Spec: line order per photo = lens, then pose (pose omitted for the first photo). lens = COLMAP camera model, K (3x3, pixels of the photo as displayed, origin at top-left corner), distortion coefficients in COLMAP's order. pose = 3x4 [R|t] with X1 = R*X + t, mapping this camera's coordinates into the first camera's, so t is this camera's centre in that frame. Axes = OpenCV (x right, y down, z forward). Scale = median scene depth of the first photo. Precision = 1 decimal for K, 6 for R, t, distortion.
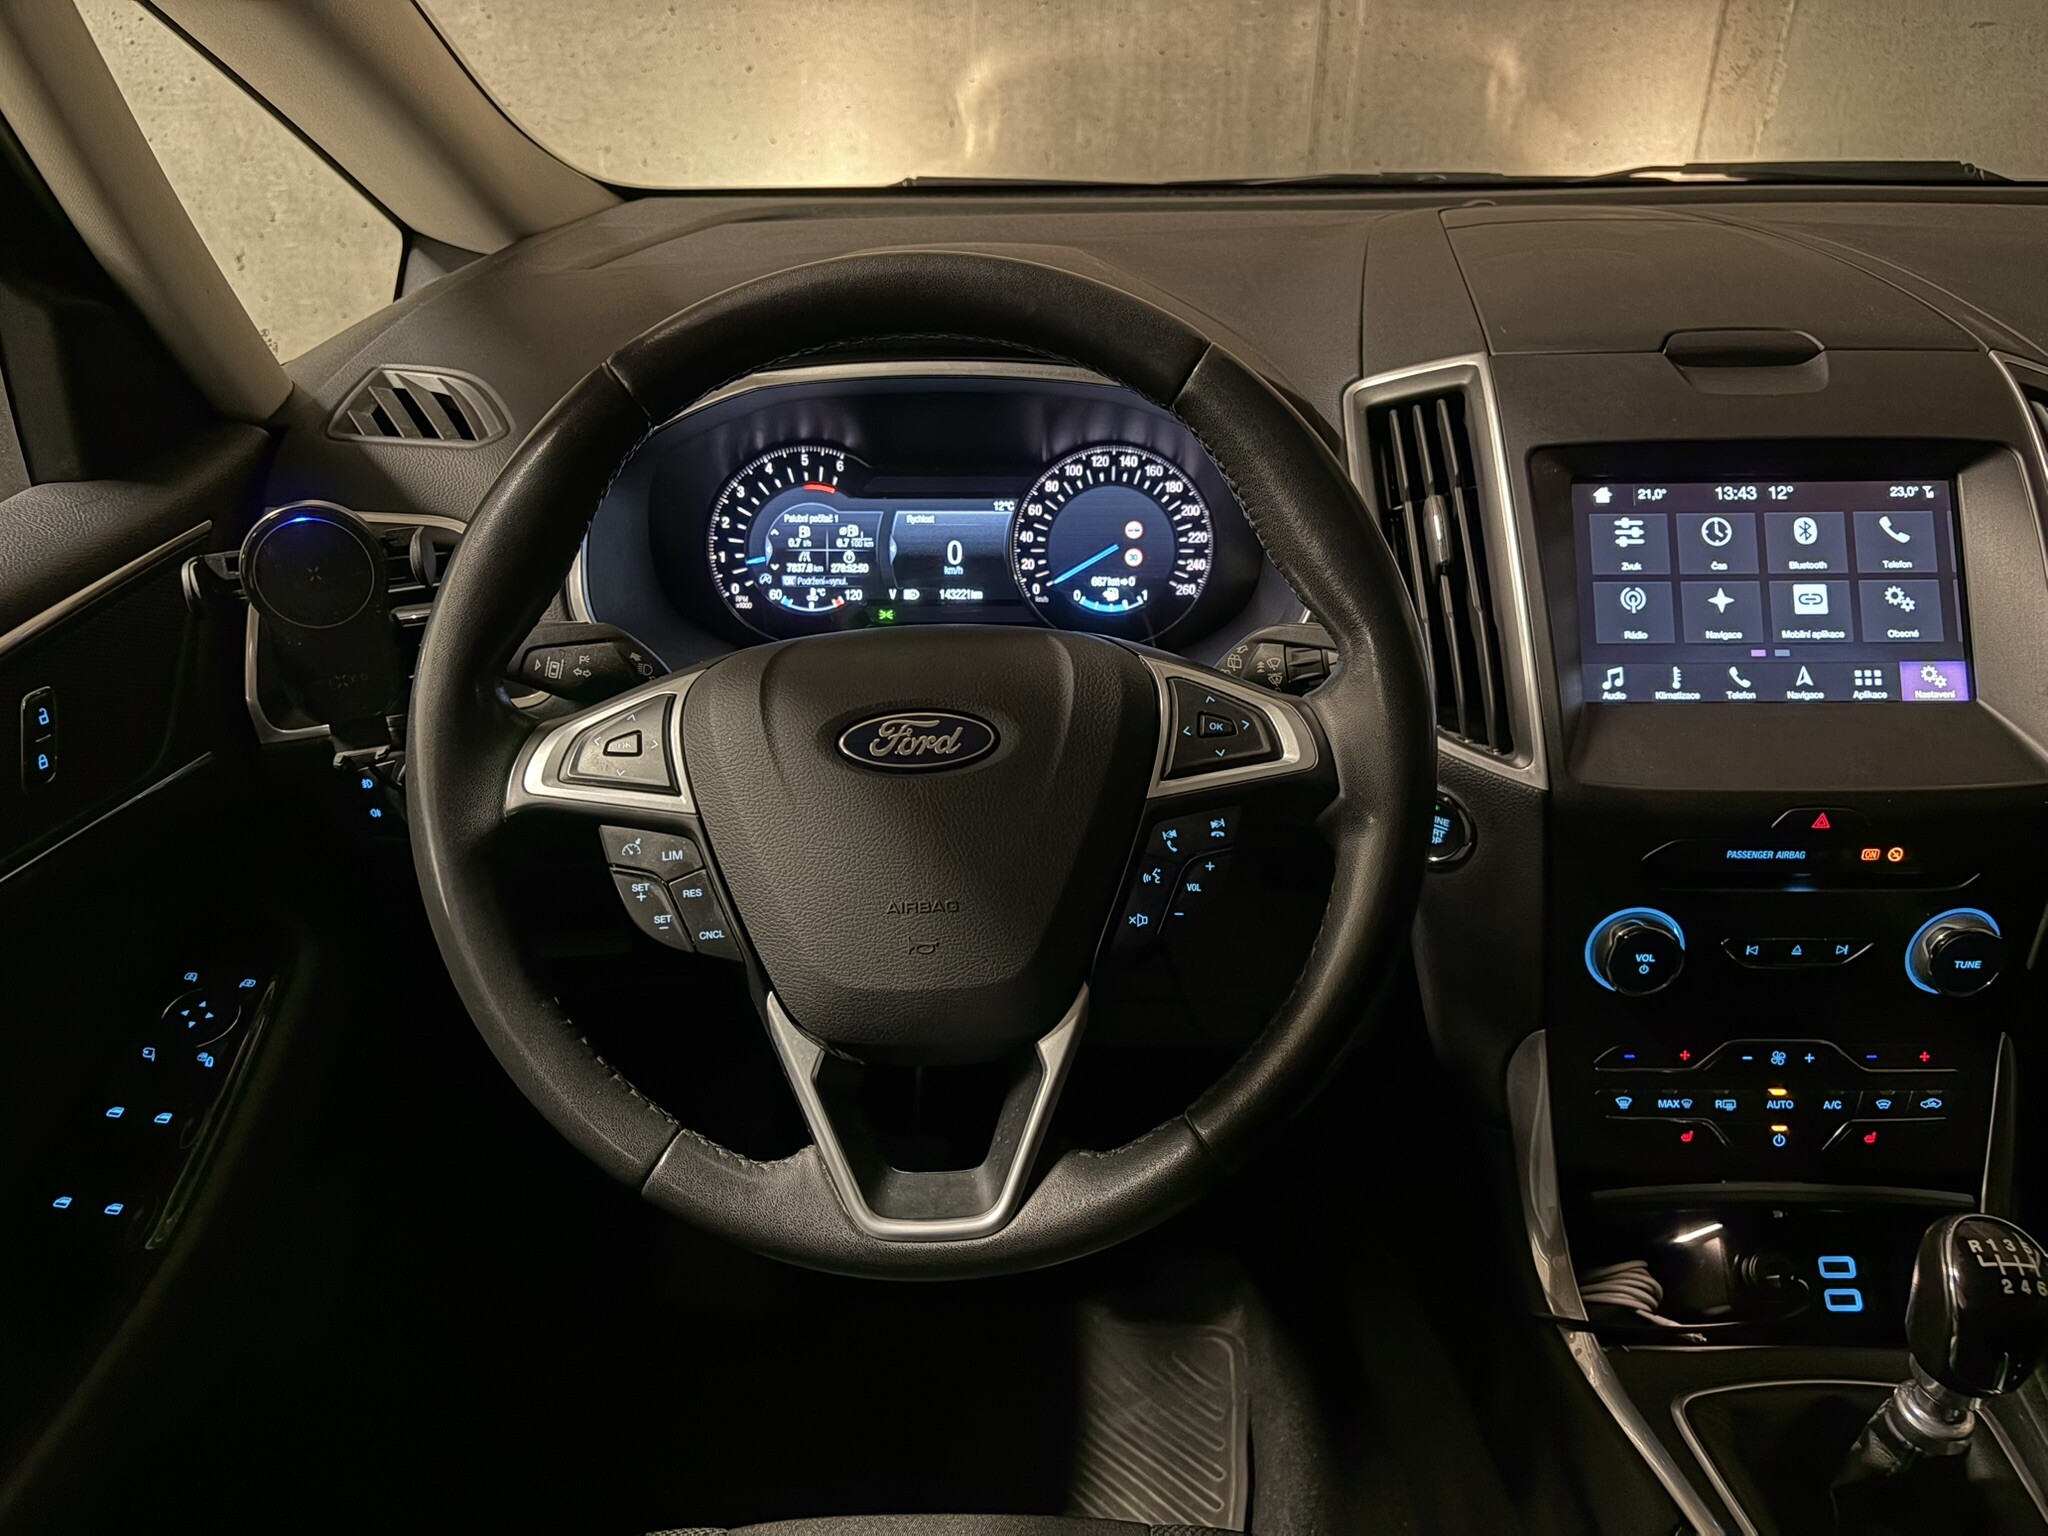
lens RADIAL K [[1602.5, 0, 1026.2], [0, 1602.5, 792.9], [0, 0, 1]] dist [0.024469, -0.010716]
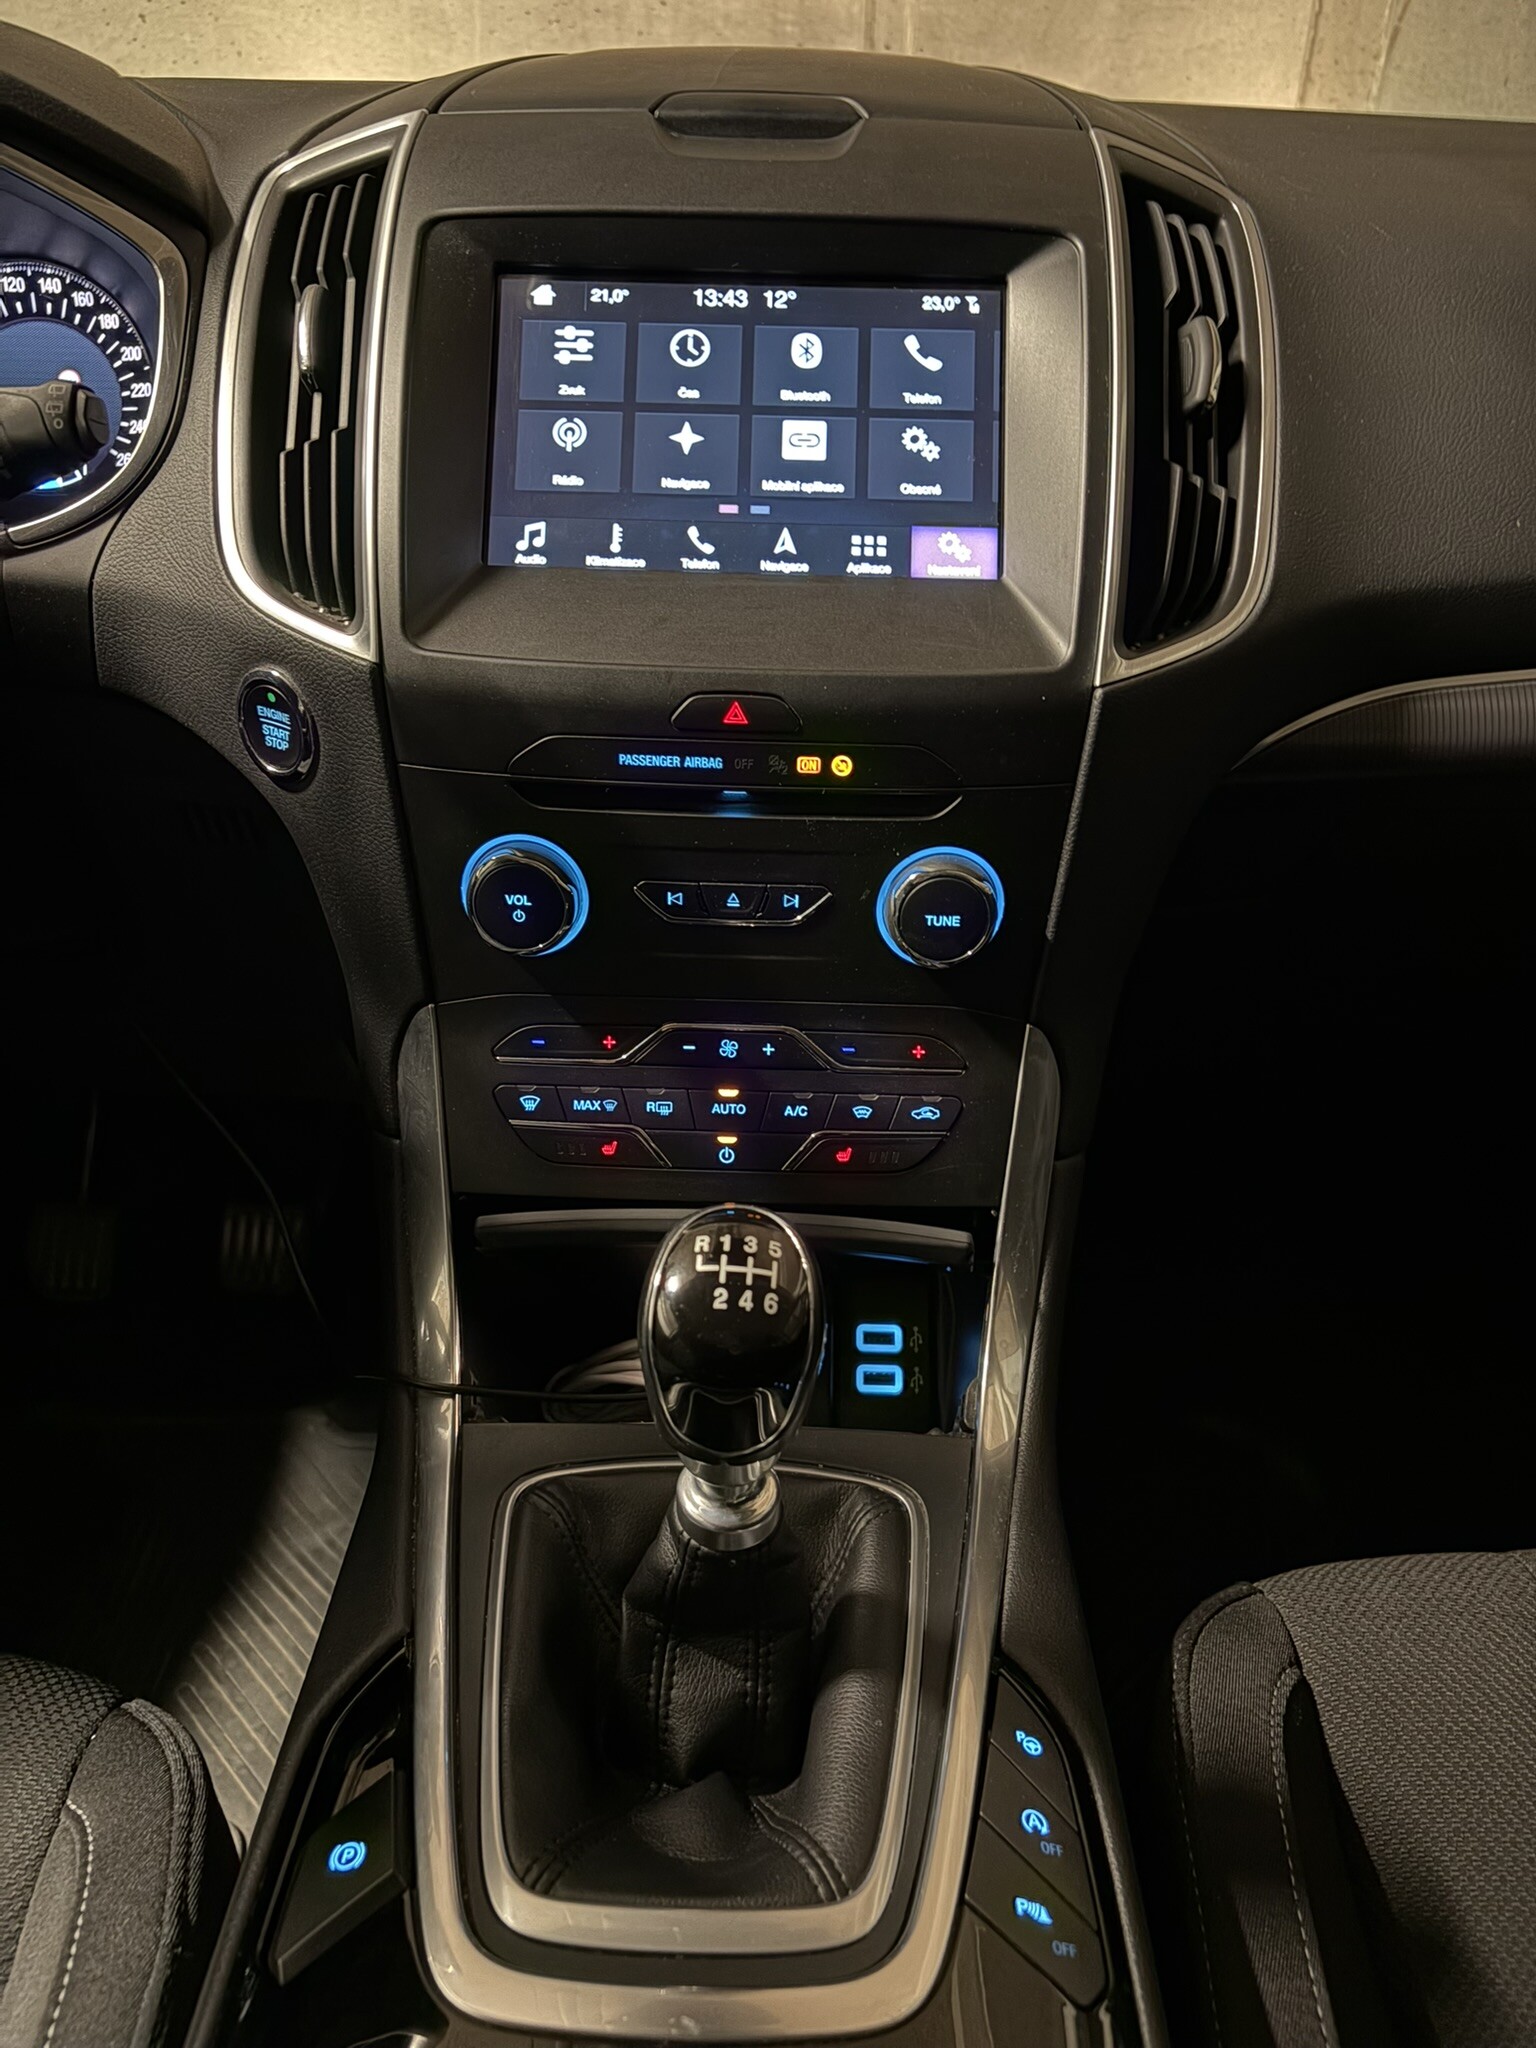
lens RADIAL K [[1602.5, 0, 768.0], [0, 1602.5, 1024.0], [0, 0, 1]] dist [0.024469, -0.010716]
pose [[0.999523, 0.029978, 0.007417, 0.469671], [-0.030218, 0.998940, 0.034728, 0.124243], [-0.006368, -0.034935, 0.999369, 0.242875]]
